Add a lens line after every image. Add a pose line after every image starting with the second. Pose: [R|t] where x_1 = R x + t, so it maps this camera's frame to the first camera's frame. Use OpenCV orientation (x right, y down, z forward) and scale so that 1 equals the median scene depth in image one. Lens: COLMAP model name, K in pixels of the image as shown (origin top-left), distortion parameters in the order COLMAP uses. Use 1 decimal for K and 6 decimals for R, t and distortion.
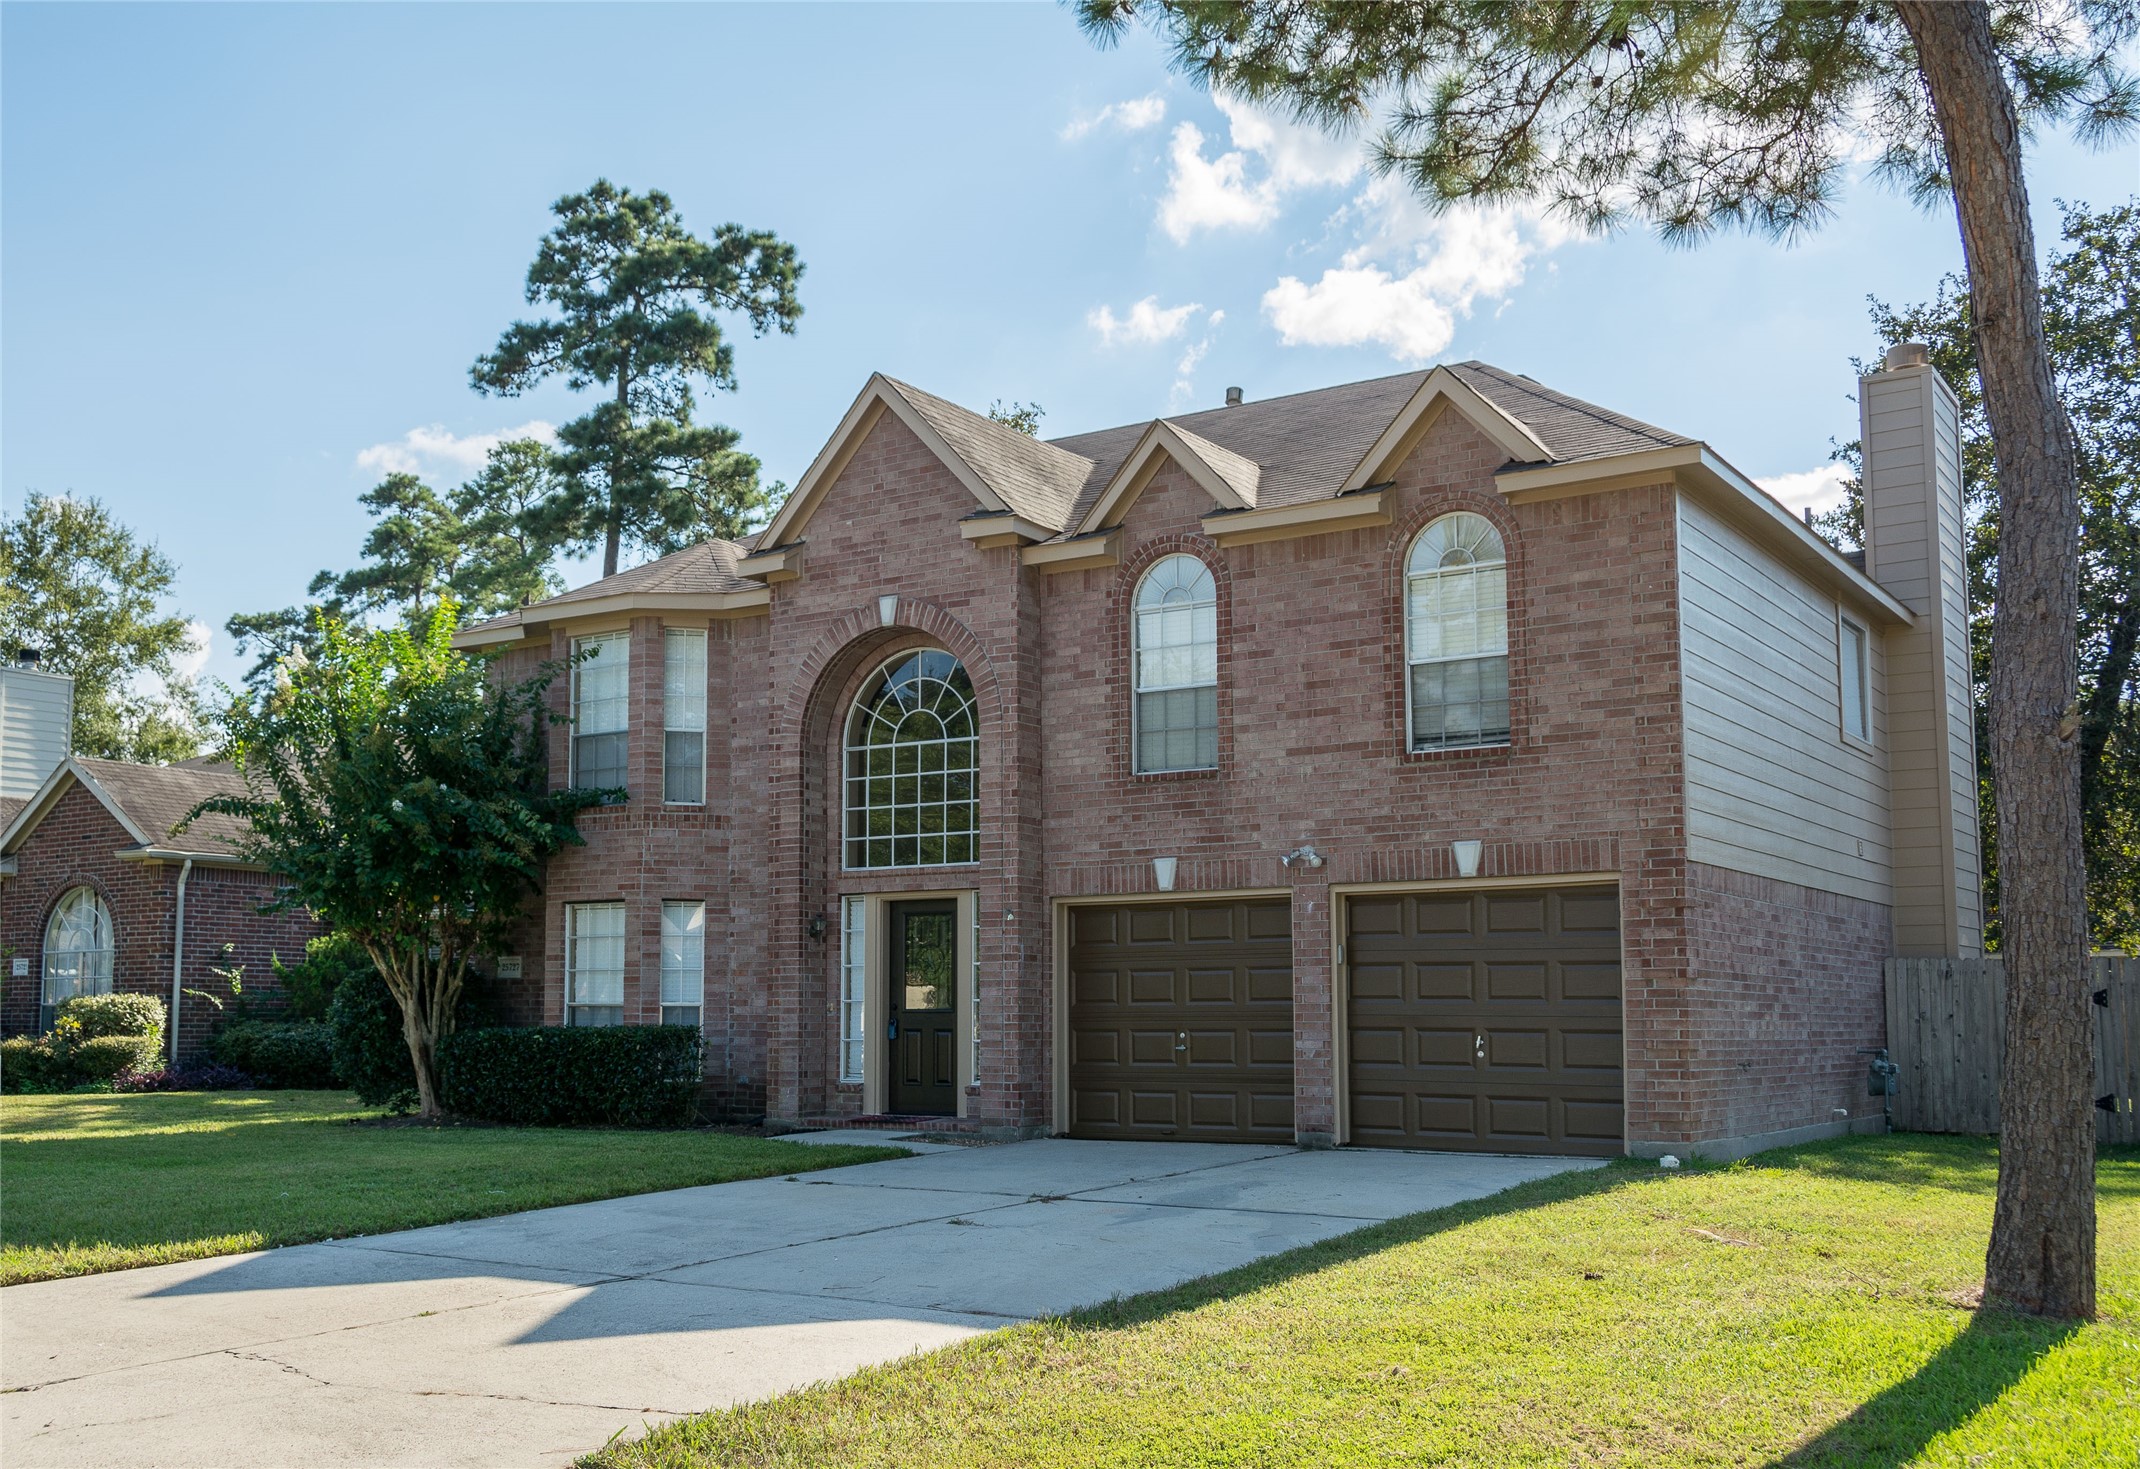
lens RADIAL K [[2037.8, 0, 1071.6], [0, 2037.8, 818.6], [0, 0, 1]] dist [0.007993, 0.000000]
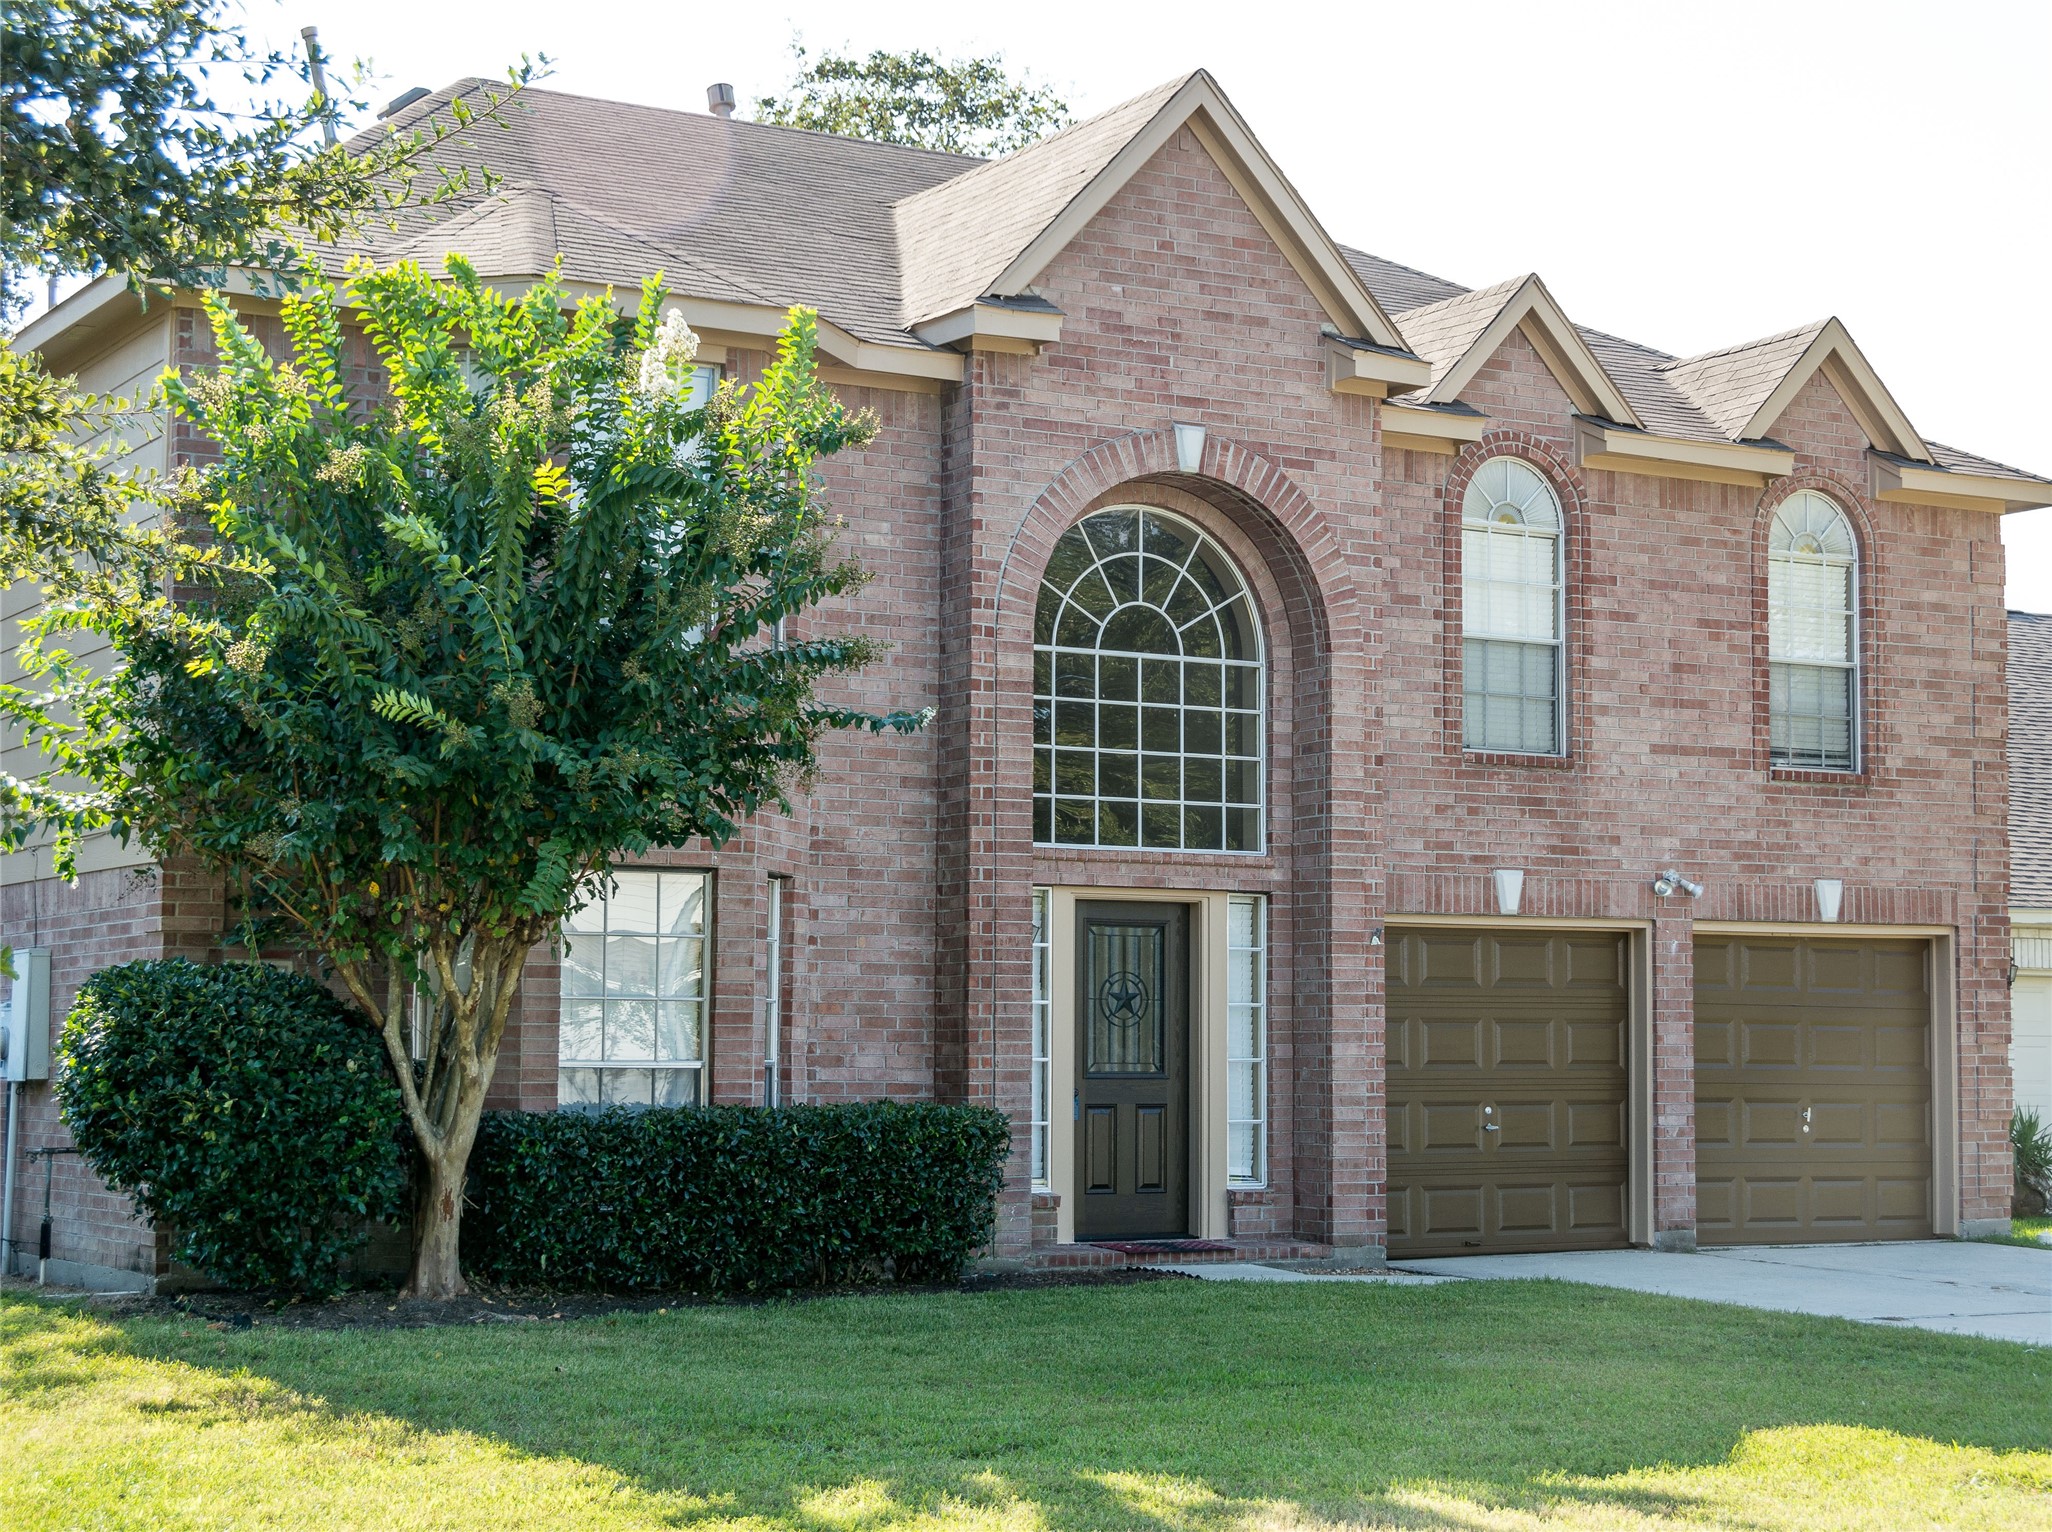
lens RADIAL K [[3380.5, 0, 1025.8], [0, 3380.5, 763.5], [0, 0, 1]] dist [0.062122, 0.000000]
pose [[0.442088, 0.078559, 0.893525, -1.133696], [-0.090128, 0.995006, -0.042889, 0.049501], [-0.892432, -0.061571, 0.446960, 0.613760]]
